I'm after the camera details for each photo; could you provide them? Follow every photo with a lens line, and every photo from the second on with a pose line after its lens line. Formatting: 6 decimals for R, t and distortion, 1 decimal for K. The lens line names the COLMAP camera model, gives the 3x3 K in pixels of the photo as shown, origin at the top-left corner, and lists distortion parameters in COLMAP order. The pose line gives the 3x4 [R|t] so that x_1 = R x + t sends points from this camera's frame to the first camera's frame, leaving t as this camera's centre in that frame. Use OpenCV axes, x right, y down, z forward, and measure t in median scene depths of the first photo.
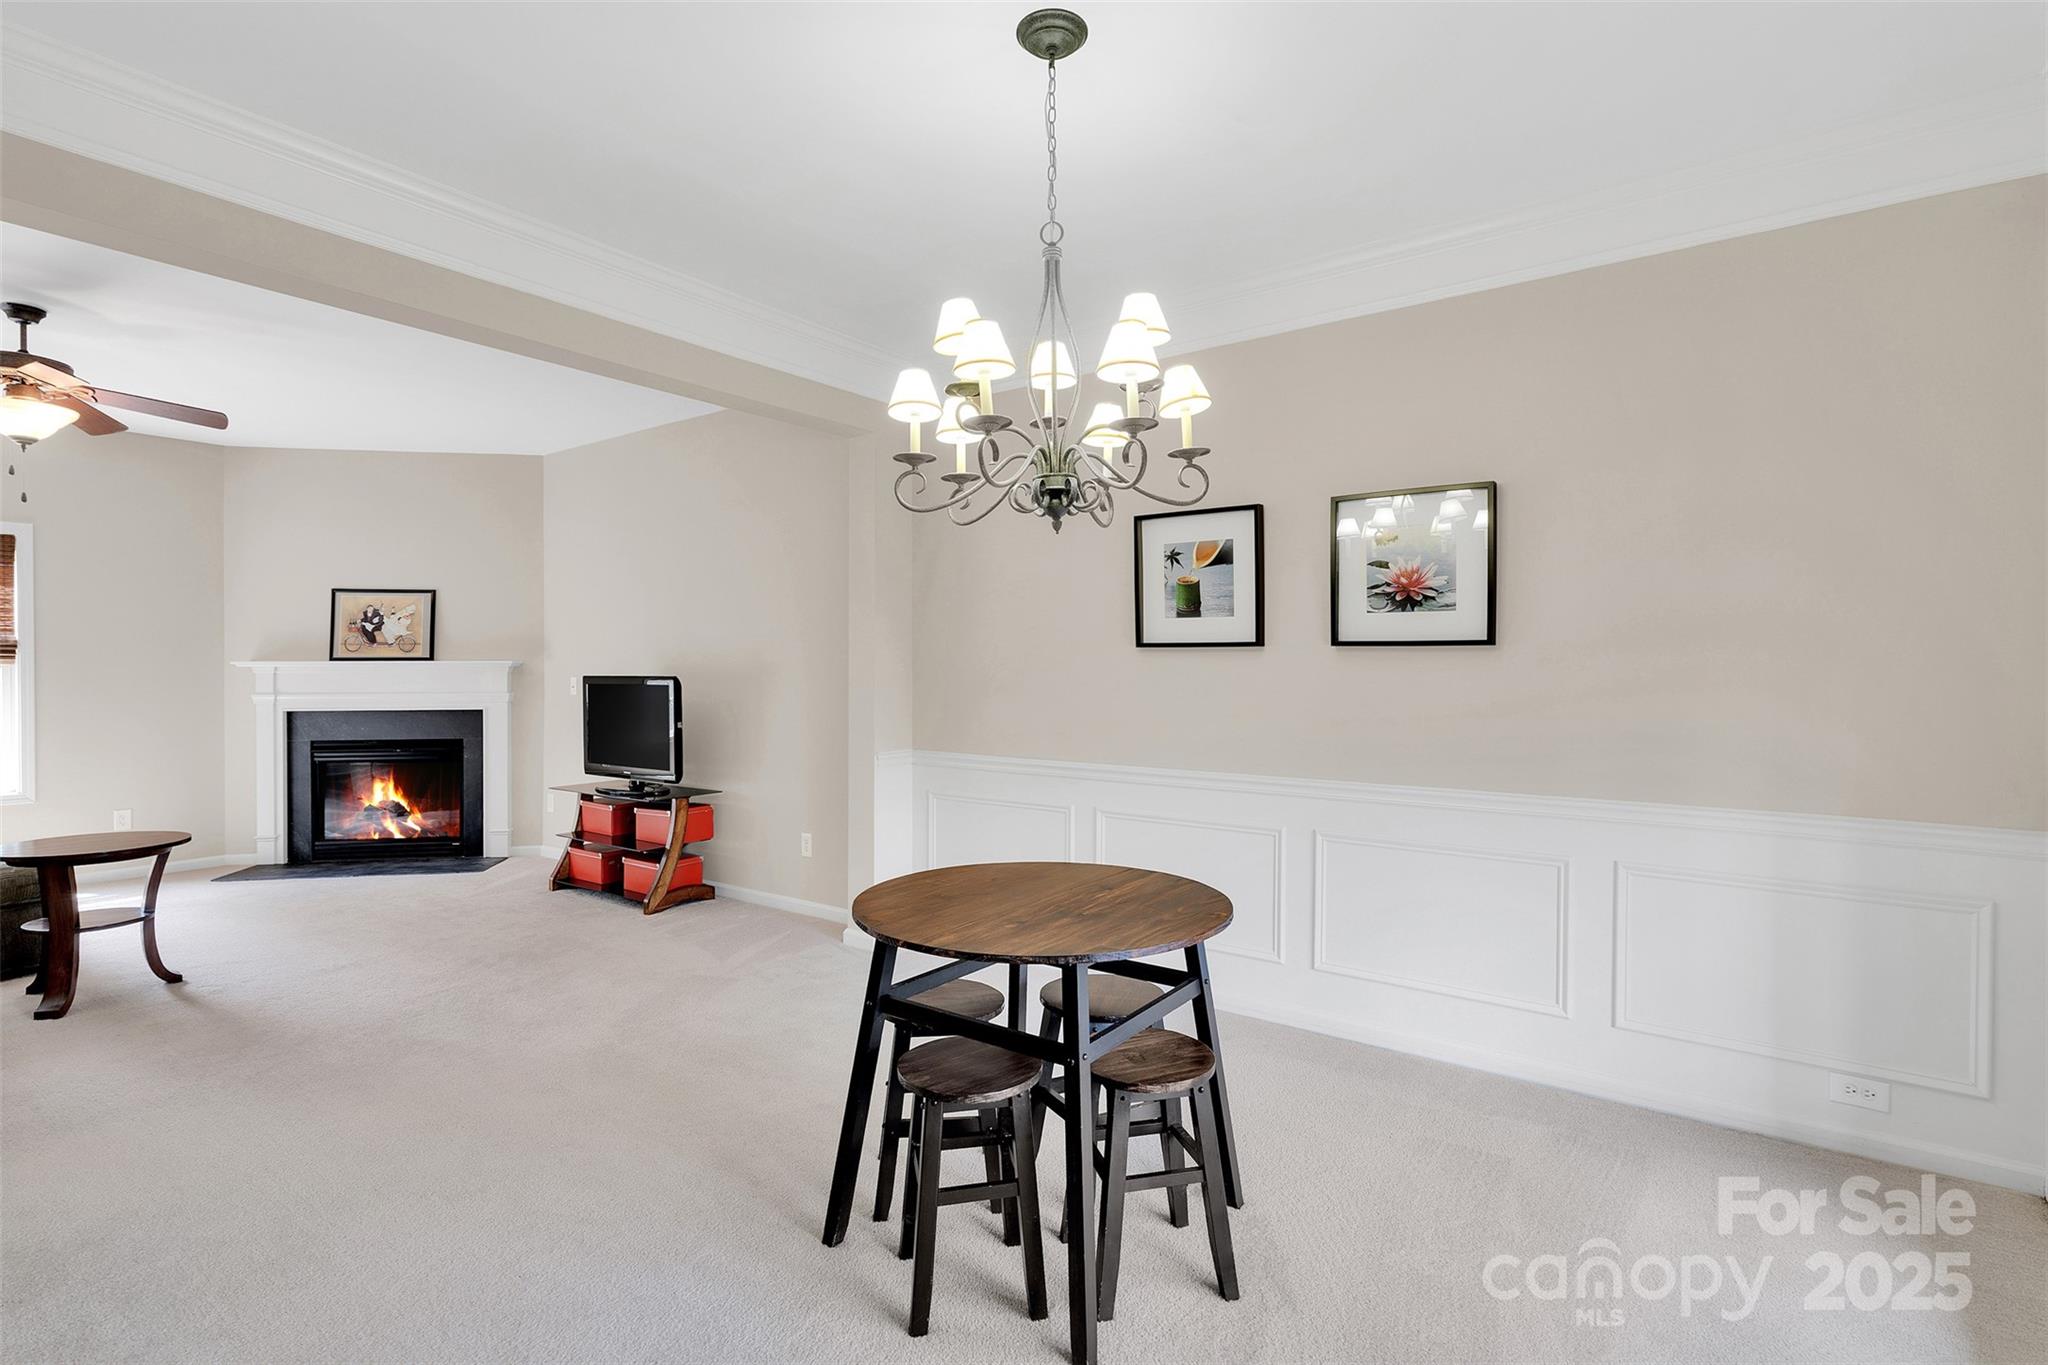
lens RADIAL K [[956.2, 0, 1027.2], [0, 956.2, 664.7], [0, 0, 1]] dist [0.007613, -0.005458]
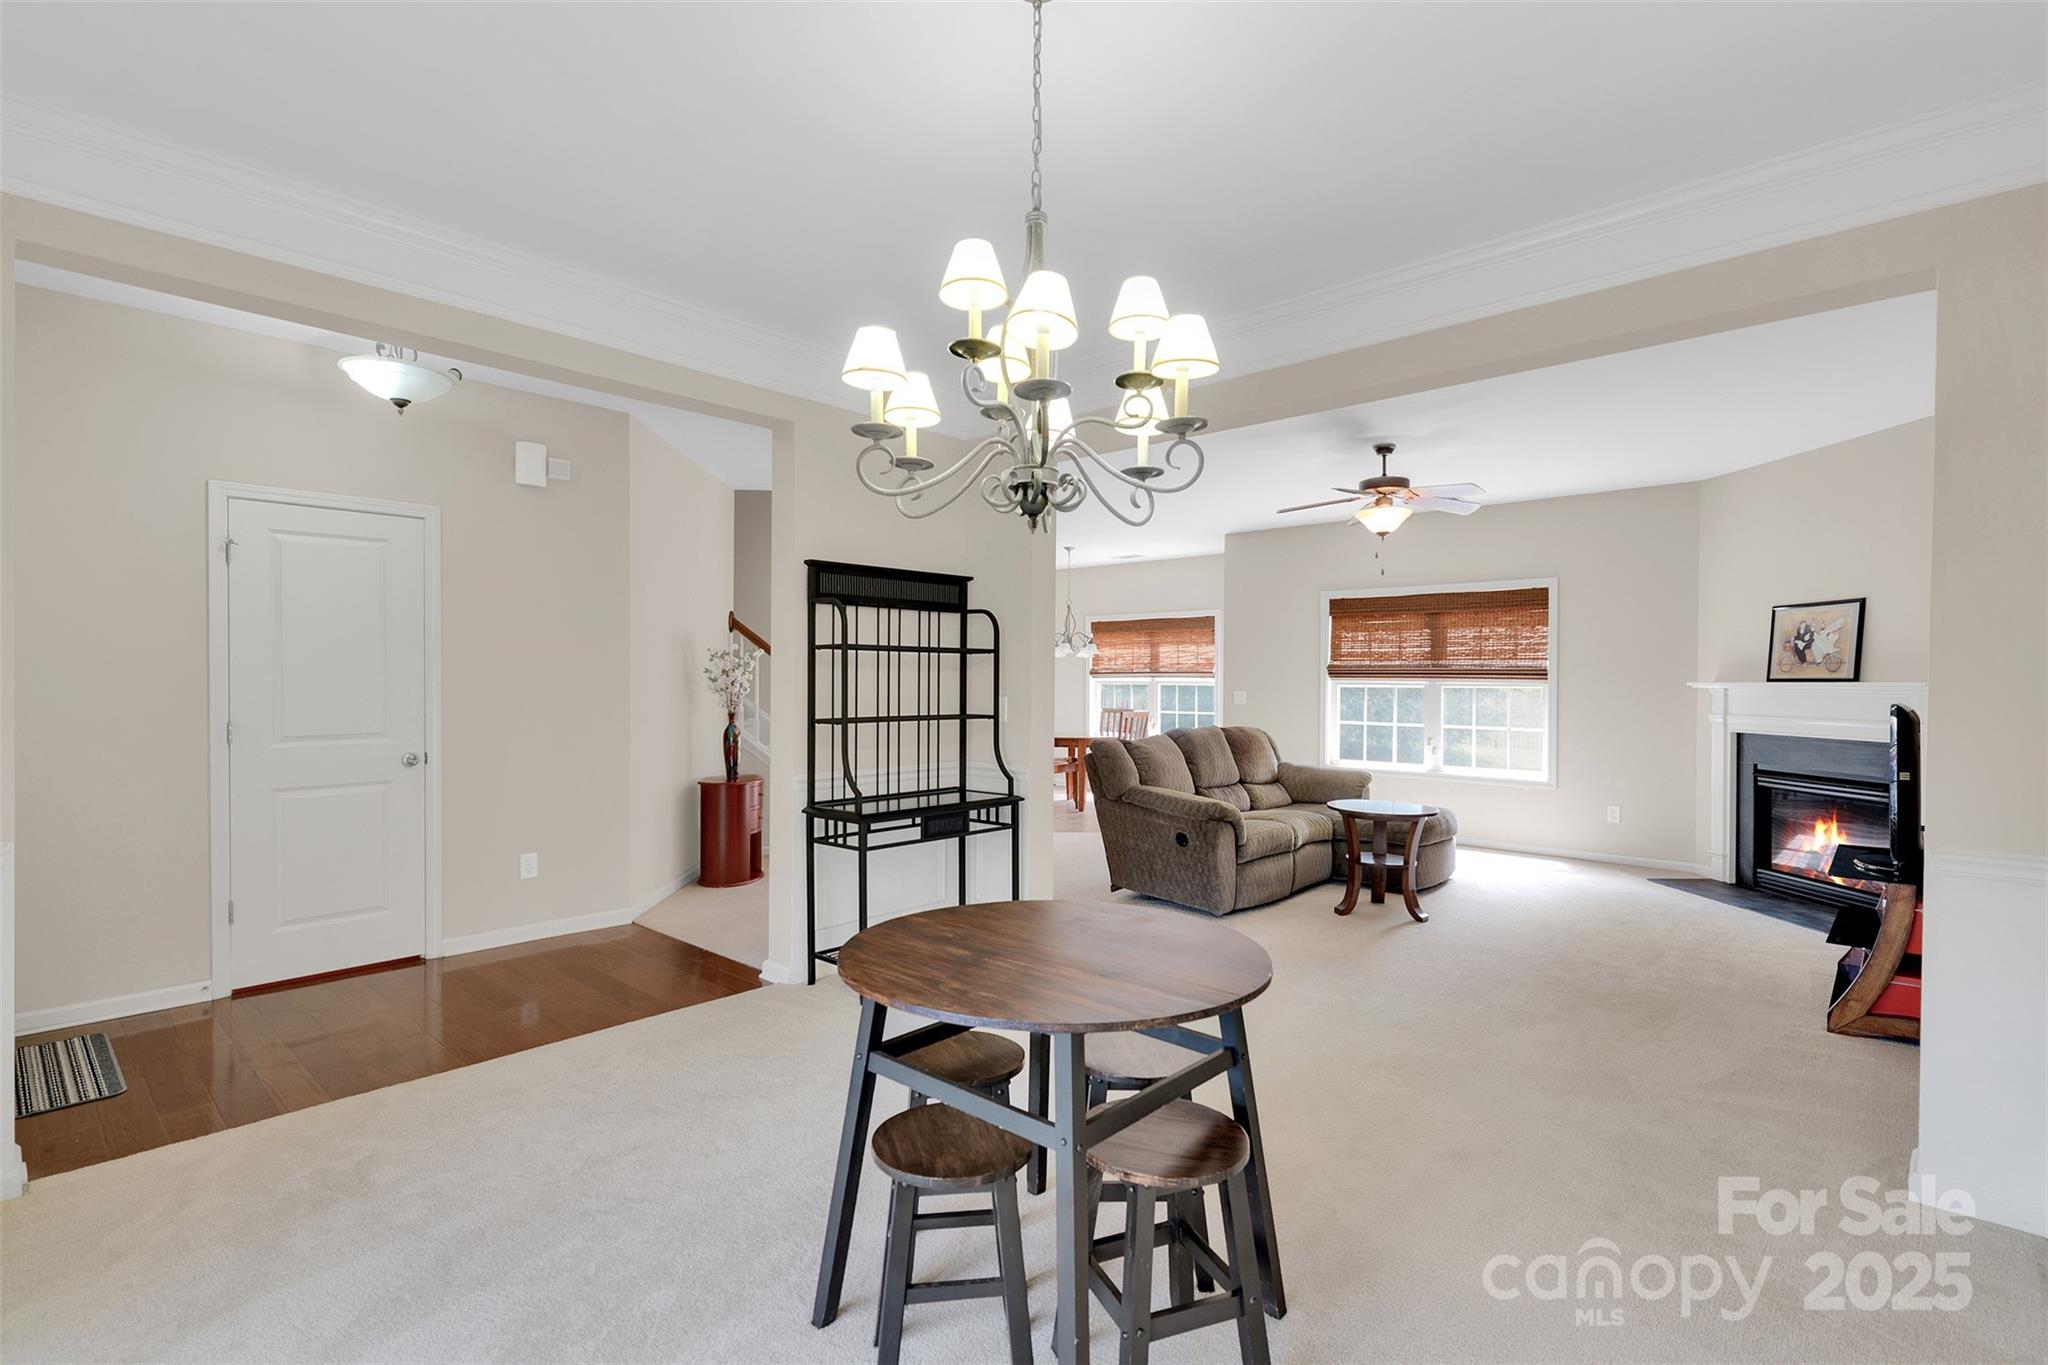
lens RADIAL K [[956.2, 0, 1019.5], [0, 956.2, 686.2], [0, 0, 1]] dist [0.007613, -0.005458]
pose [[-0.117019, 0.006532, -0.993108, 0.308708], [-0.007776, 0.999942, 0.007493, -0.001245], [0.993099, 0.008599, -0.116962, 0.369238]]
